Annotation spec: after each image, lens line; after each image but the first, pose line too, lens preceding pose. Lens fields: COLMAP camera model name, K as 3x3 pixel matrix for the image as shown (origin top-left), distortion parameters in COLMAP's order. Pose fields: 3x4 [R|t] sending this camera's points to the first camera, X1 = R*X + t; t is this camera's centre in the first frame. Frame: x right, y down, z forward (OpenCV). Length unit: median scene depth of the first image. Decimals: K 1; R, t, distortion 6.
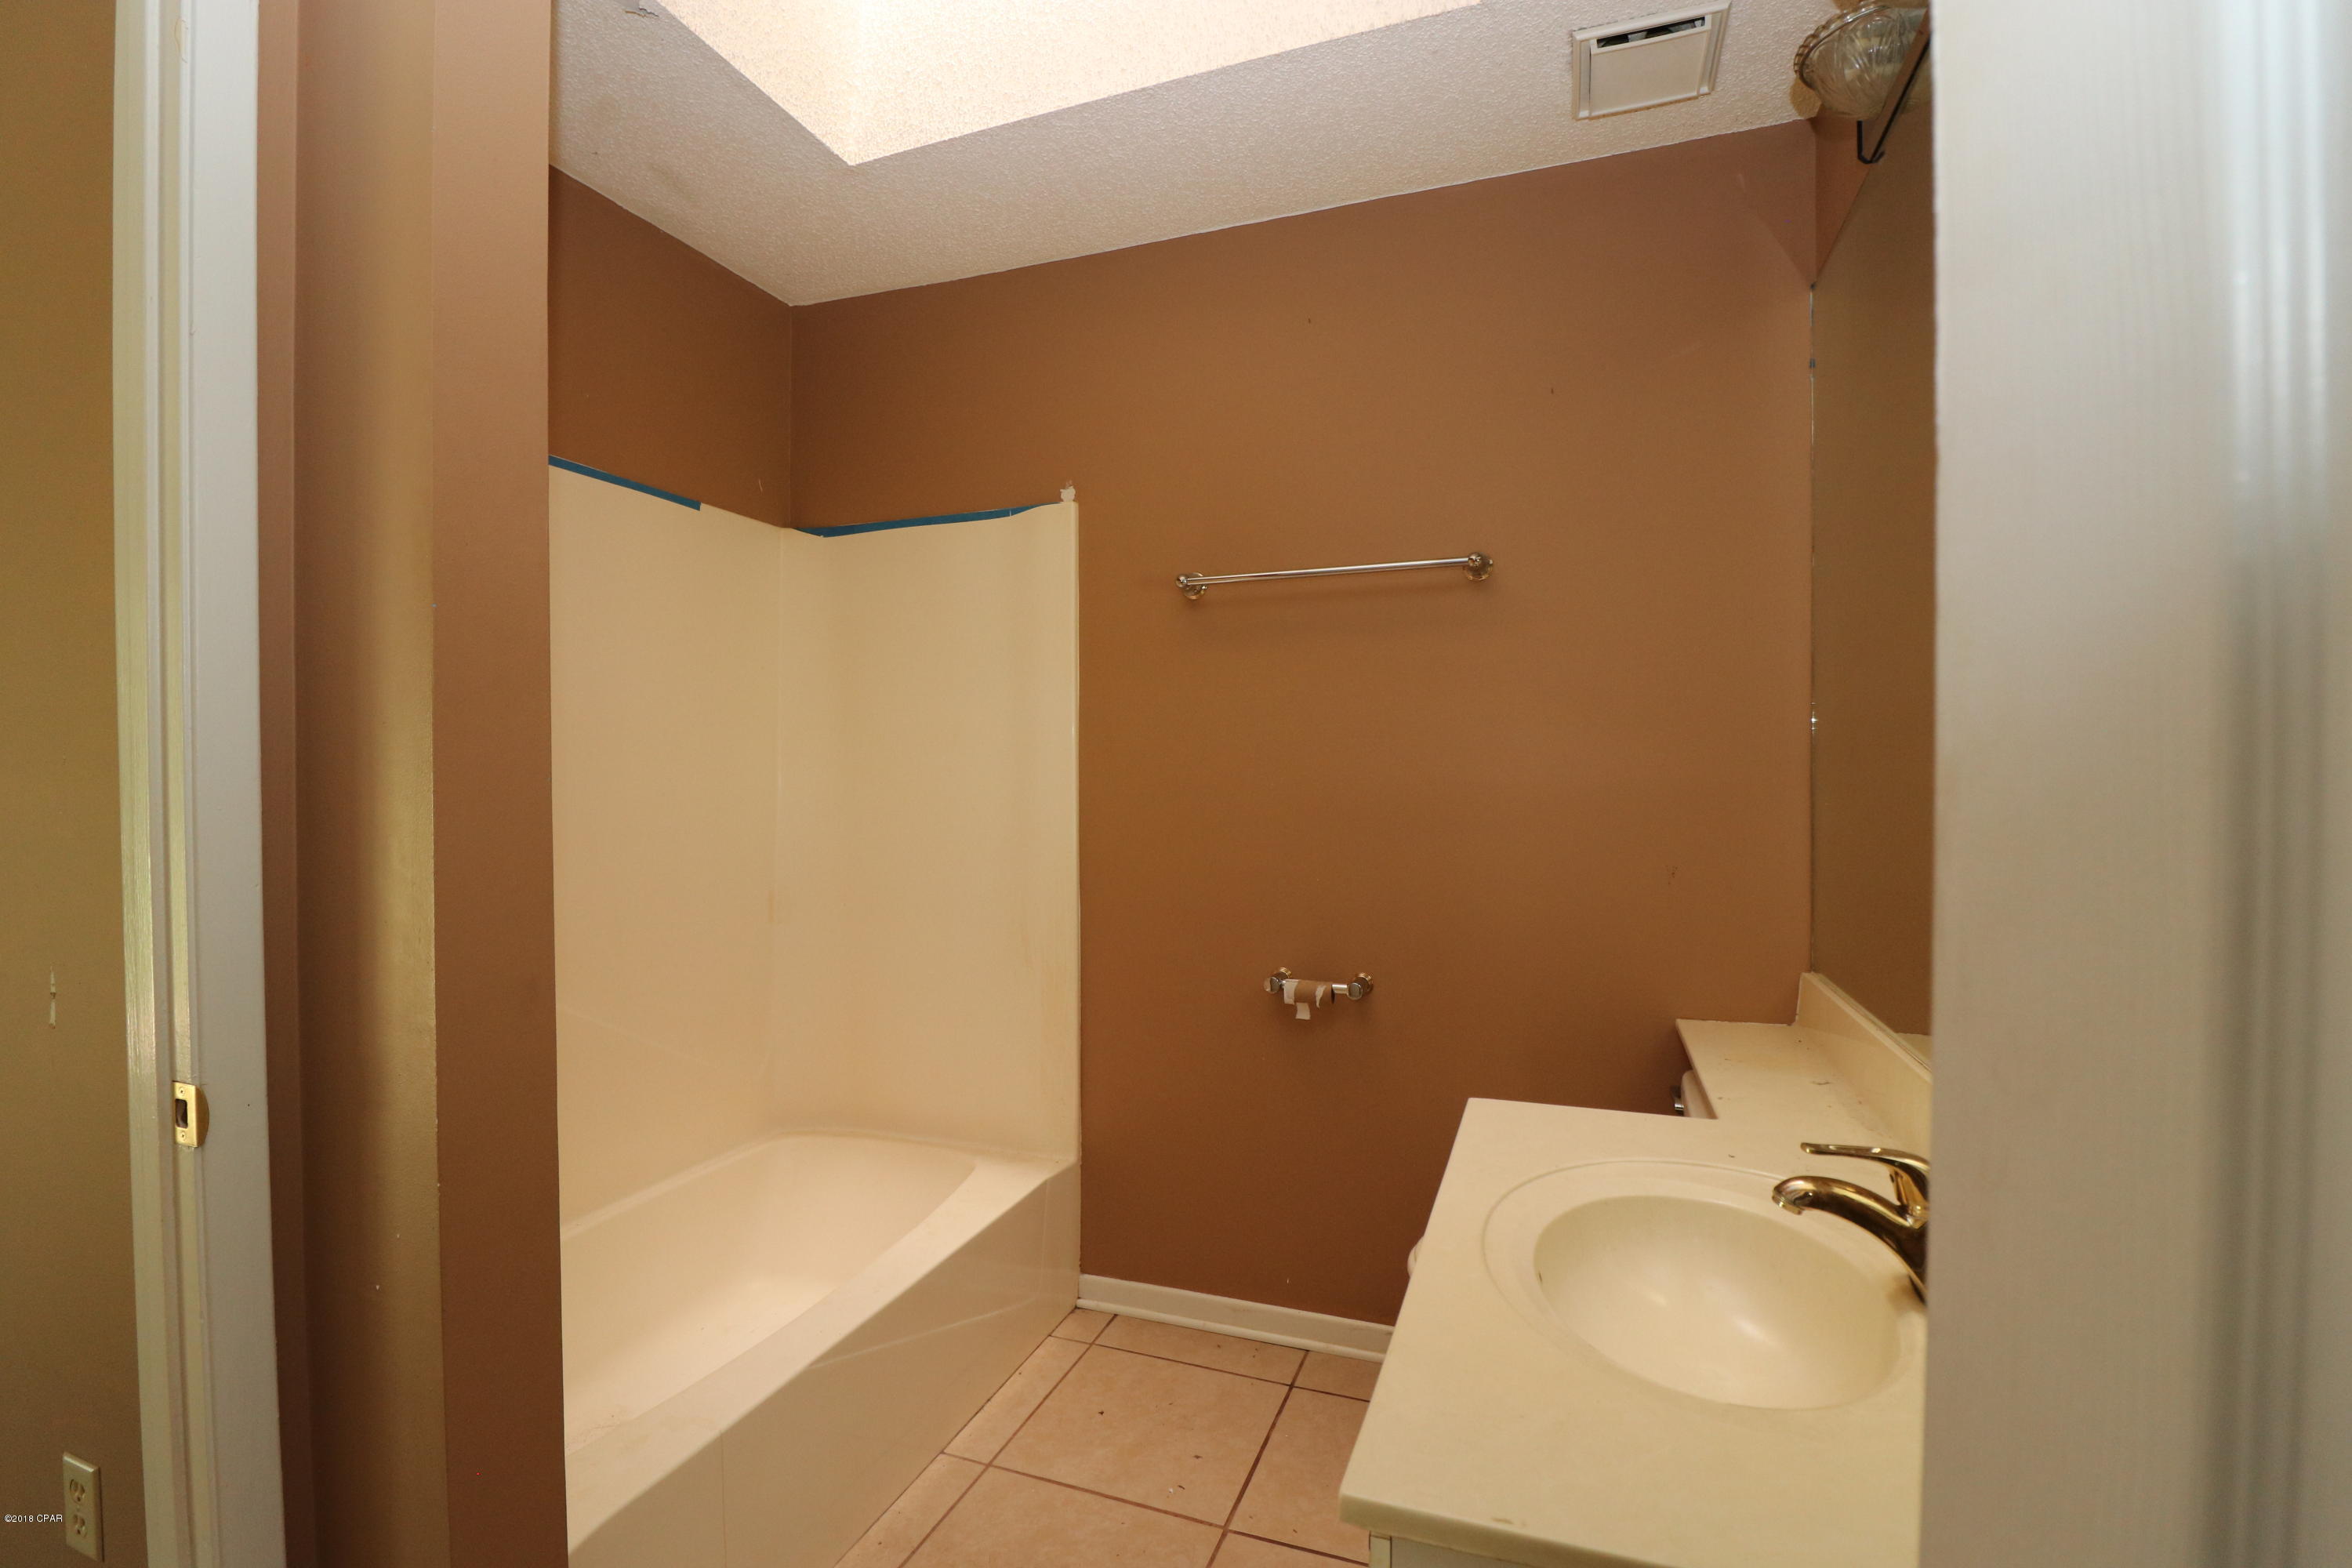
lens RADIAL K [[1102.1, 0, 1165.6], [0, 1102.1, 783.6], [0, 0, 1]] dist [-0.003034, -0.000438]
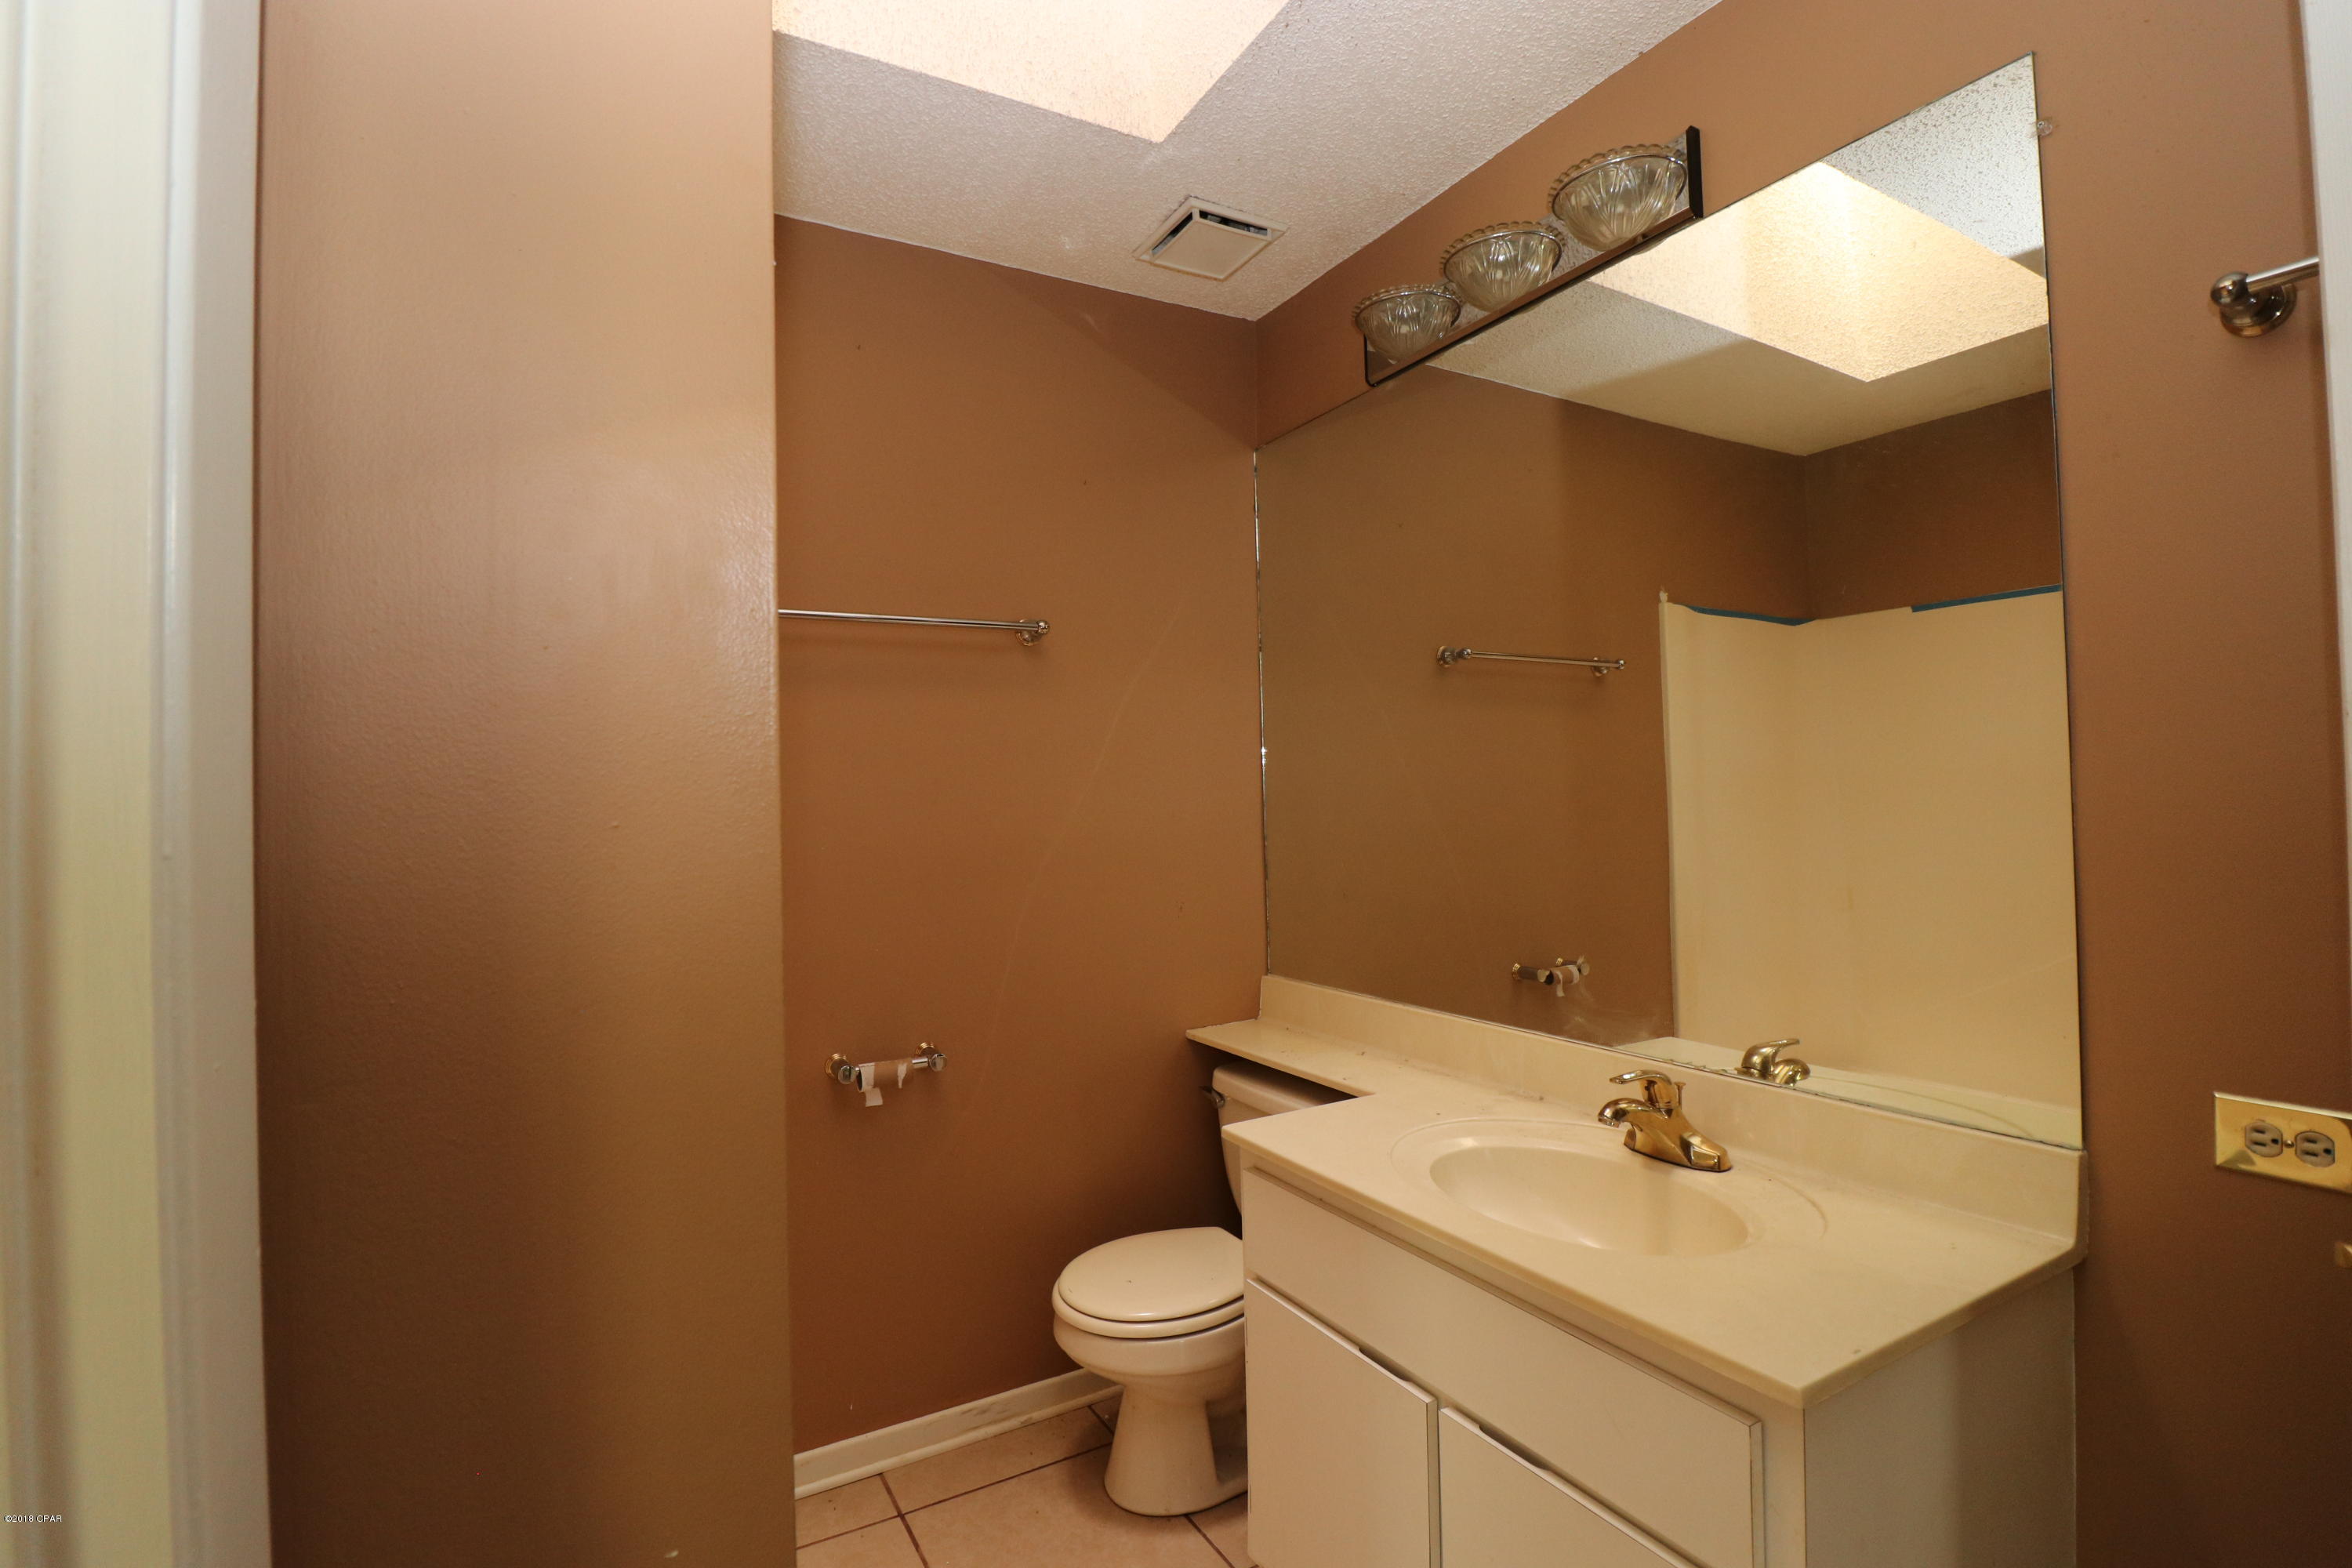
lens RADIAL K [[1102.1, 0, 1165.6], [0, 1102.1, 783.6], [0, 0, 1]] dist [-0.003034, -0.000438]
pose [[0.641950, -0.000976, 0.766746, -0.459663], [0.031487, 0.999189, -0.025090, -0.023921], [-0.766100, 0.040249, 0.641460, 0.243373]]
